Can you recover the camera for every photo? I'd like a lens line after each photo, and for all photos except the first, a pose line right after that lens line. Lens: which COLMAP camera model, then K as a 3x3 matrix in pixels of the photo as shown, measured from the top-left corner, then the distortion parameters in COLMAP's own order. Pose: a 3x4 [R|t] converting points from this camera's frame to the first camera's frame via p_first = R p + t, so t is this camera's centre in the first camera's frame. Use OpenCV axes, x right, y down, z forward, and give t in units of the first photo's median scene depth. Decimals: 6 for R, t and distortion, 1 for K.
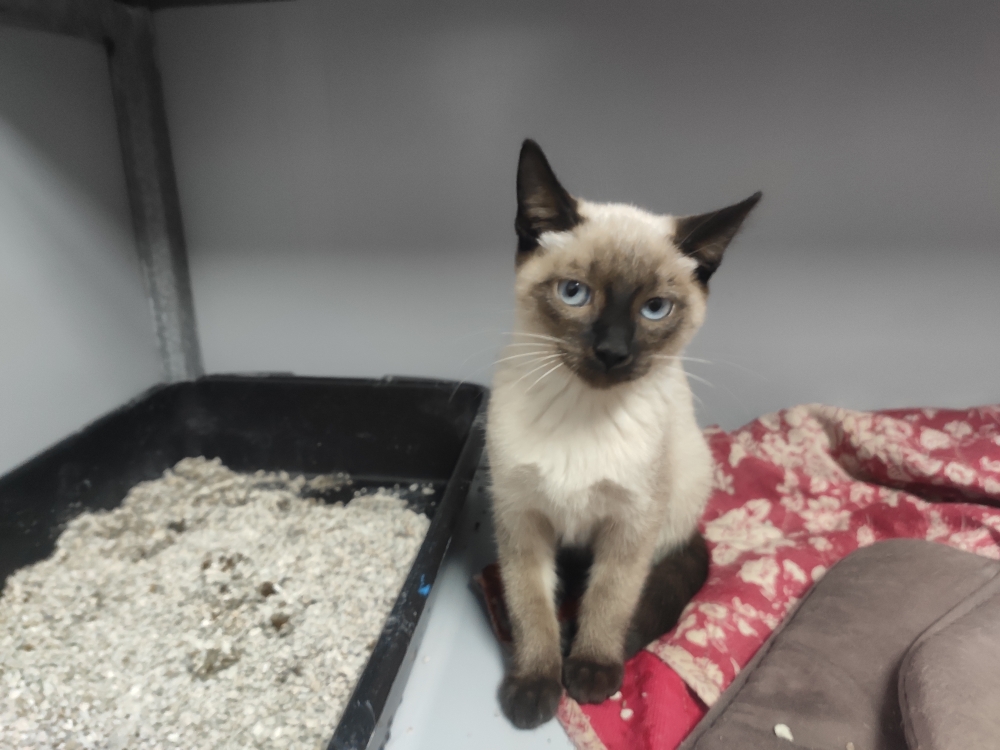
lens RADIAL K [[769.6, 0, 495.9], [0, 769.6, 375.1], [0, 0, 1]] dist [0.050626, -0.109098]
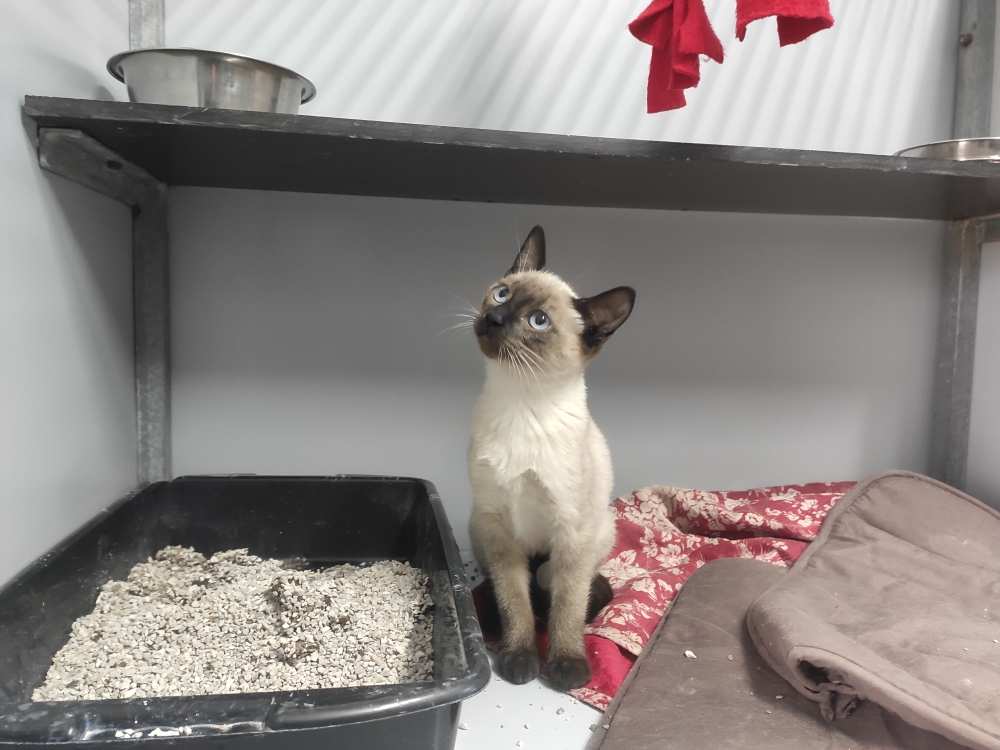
lens RADIAL K [[747.9, 0, 498.6], [0, 747.9, 396.5], [0, 0, 1]] dist [0.093970, -0.147483]
pose [[0.958198, 0.019877, 0.285415, -0.311124], [0.036494, 0.980944, -0.190833, 0.151024], [-0.283769, 0.193272, 0.939213, -0.306184]]
